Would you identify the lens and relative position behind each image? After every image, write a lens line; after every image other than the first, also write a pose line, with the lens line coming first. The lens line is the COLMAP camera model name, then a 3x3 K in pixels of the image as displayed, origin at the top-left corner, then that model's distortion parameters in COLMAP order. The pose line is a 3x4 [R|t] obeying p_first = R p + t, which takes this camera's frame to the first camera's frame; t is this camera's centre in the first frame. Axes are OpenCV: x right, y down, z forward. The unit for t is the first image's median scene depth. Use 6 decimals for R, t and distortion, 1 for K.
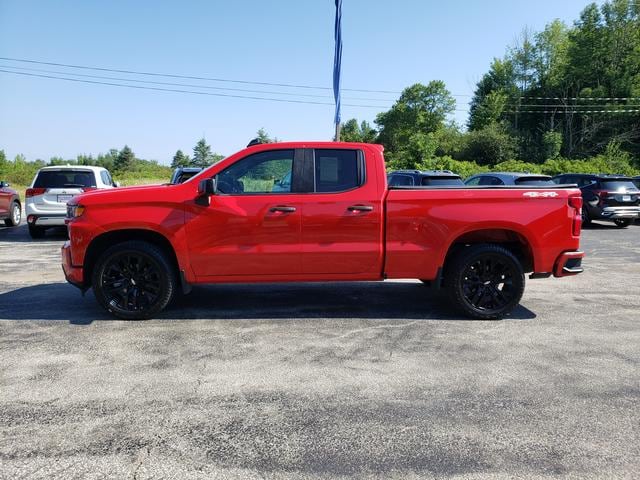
lens RADIAL K [[510.2, 0, 320.5], [0, 510.2, 238.6], [0, 0, 1]] dist [-0.000231, 0.009900]
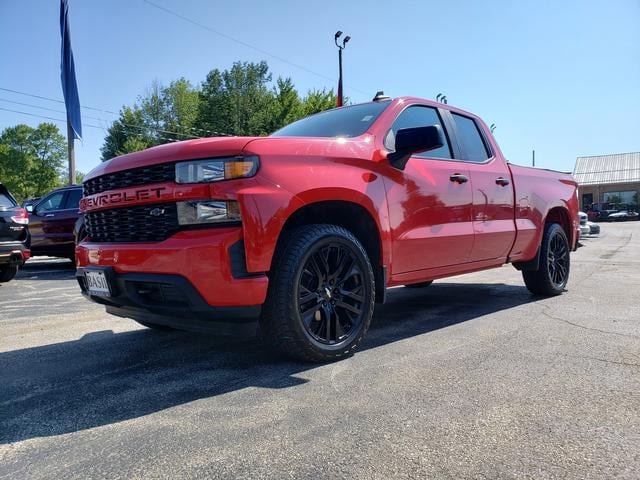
lens RADIAL K [[510.2, 0, 320.4], [0, 510.2, 242.3], [0, 0, 1]] dist [-0.000231, 0.009900]
pose [[0.720668, -0.047535, 0.691649, -0.082004], [0.117651, 0.991562, -0.054440, 0.006208], [-0.683225, 0.120607, 0.720179, 0.062967]]
